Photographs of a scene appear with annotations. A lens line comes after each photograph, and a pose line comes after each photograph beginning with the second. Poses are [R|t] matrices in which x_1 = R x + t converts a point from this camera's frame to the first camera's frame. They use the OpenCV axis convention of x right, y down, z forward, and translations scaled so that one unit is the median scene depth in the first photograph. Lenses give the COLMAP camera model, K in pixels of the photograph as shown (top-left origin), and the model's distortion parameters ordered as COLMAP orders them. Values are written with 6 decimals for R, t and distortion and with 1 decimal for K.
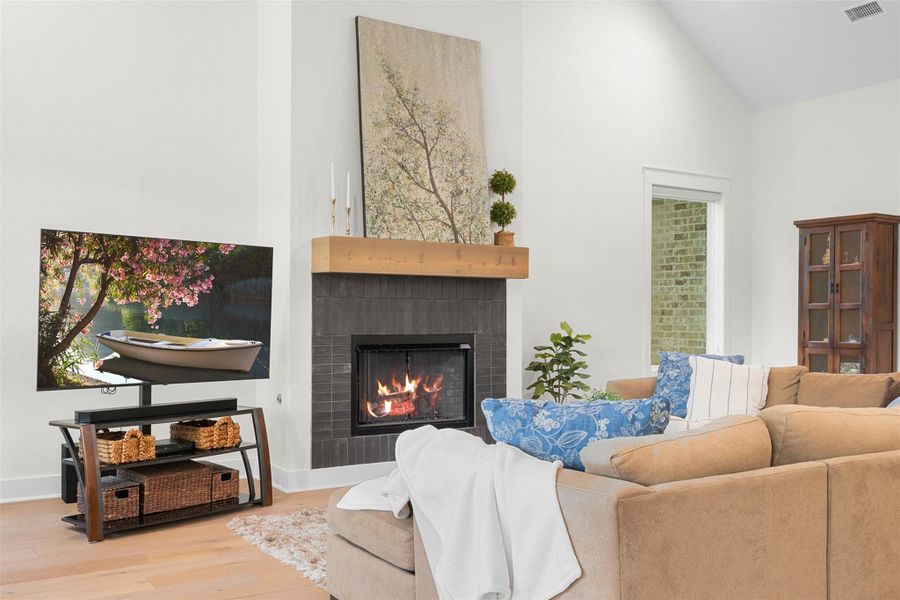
lens RADIAL K [[848.6, 0, 445.3], [0, 848.6, 302.7], [0, 0, 1]] dist [-0.005988, 0.000000]
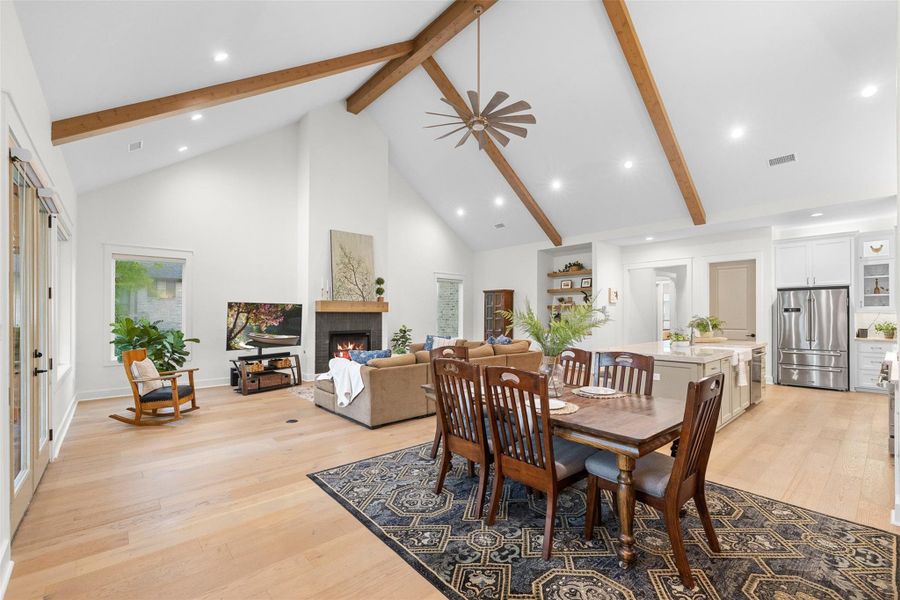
lens RADIAL K [[377.5, 0, 457.0], [0, 377.5, 308.0], [0, 0, 1]] dist [0.004608, 0.000398]
pose [[0.985235, -0.000505, 0.171208, 0.134230], [0.000013, 0.999996, 0.002876, -0.058645], [-0.171209, -0.002831, 0.985231, -0.523921]]
